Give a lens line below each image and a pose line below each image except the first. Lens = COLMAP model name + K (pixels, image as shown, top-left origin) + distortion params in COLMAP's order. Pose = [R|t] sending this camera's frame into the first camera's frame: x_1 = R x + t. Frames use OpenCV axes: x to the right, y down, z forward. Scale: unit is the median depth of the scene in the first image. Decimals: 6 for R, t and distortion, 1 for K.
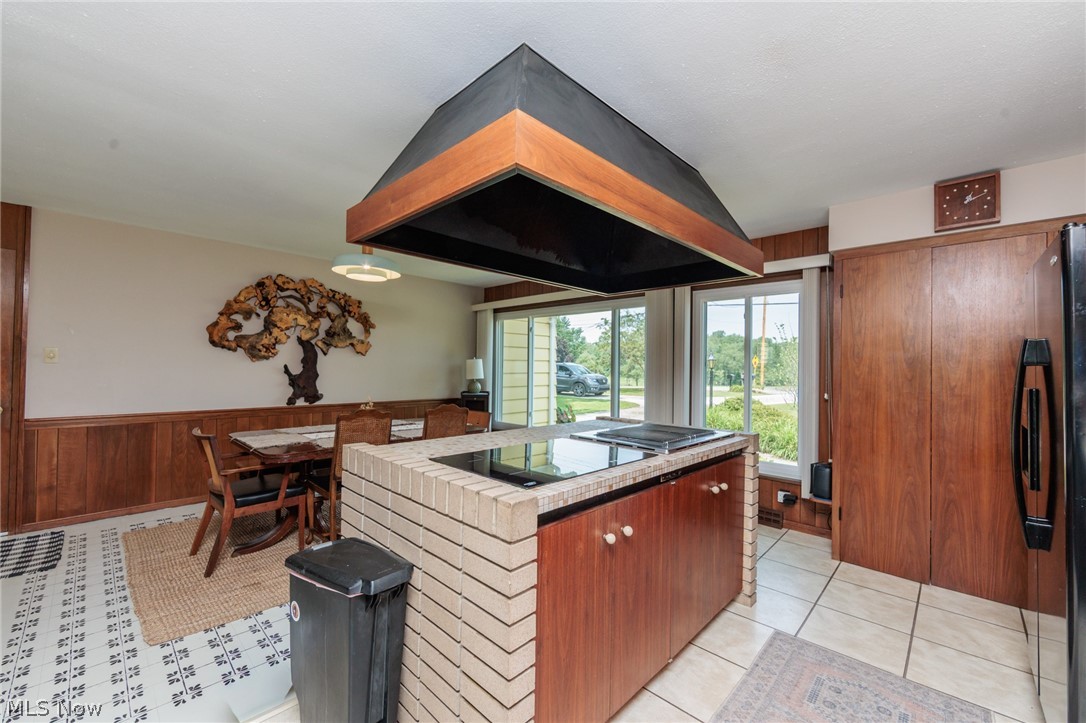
lens RADIAL K [[434.3, 0, 546.4], [0, 434.3, 360.8], [0, 0, 1]] dist [-0.001746, -0.000450]
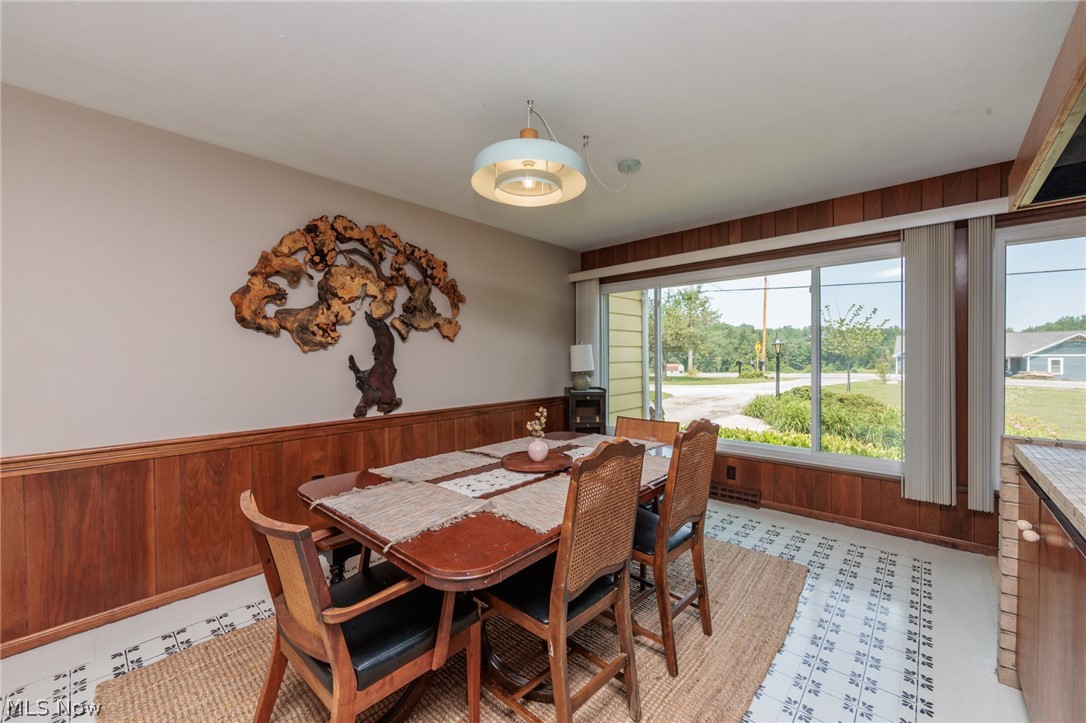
lens RADIAL K [[424.9, 0, 548.8], [0, 424.9, 361.9], [0, 0, 1]] dist [-0.002775, 0.000244]
pose [[0.999376, -0.020798, 0.028537, -0.320491], [0.020061, 0.999464, 0.025875, 0.007226], [-0.029060, -0.025287, 0.999258, 0.352086]]
